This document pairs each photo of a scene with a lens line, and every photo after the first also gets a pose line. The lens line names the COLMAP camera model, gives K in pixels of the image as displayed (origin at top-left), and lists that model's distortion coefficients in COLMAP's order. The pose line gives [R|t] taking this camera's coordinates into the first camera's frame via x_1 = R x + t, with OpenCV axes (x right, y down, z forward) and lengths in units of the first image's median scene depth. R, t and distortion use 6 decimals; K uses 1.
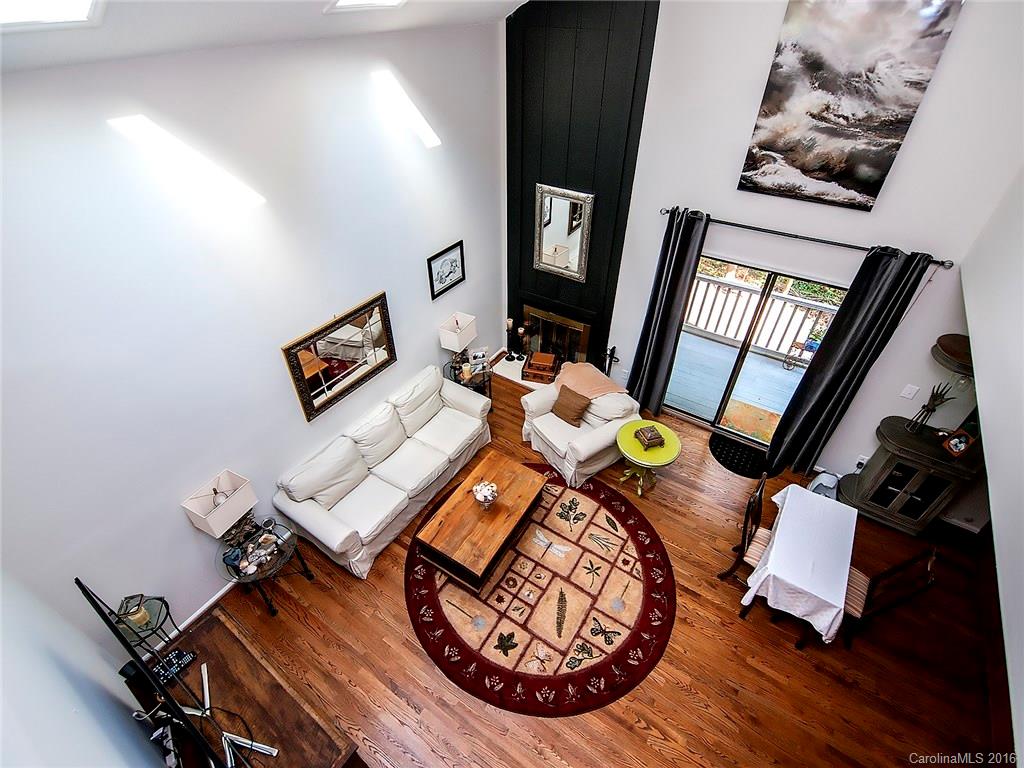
lens RADIAL K [[479.4, 0, 490.9], [0, 479.4, 394.0], [0, 0, 1]] dist [-0.016116, -0.004961]
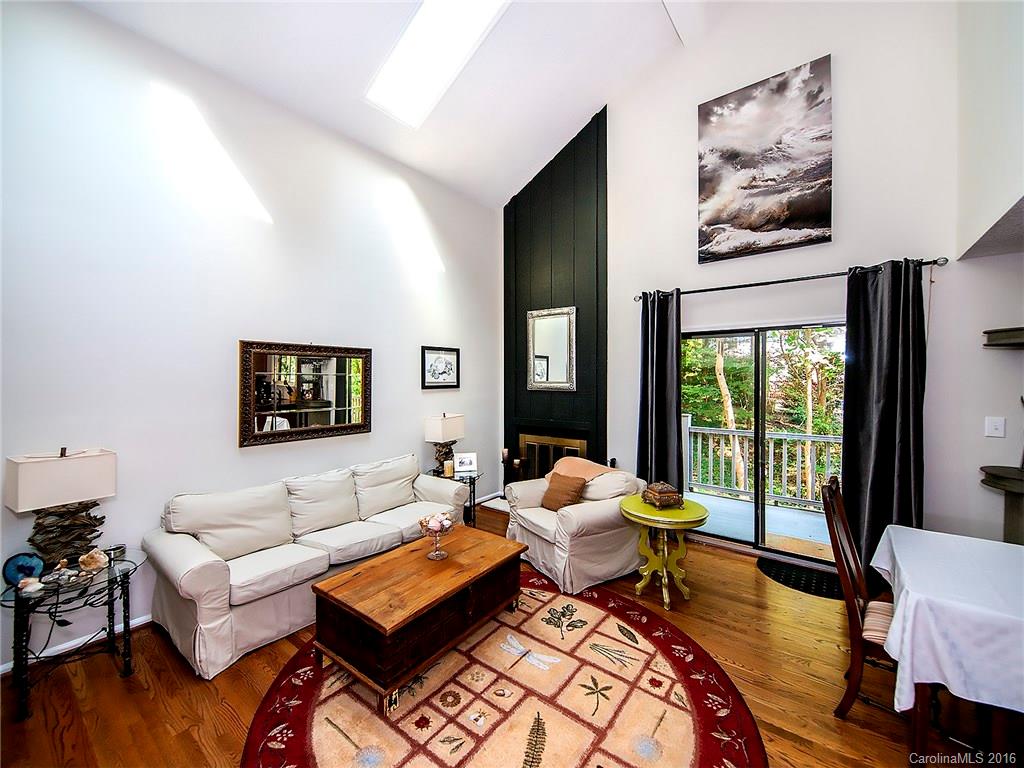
lens RADIAL K [[418.7, 0, 498.0], [0, 418.7, 386.1], [0, 0, 1]] dist [0.003194, -0.004339]
pose [[0.996728, 0.024005, -0.077185, 0.131689], [-0.067537, 0.771981, -0.632047, 0.431481], [0.044414, 0.635192, 0.771076, 0.400404]]
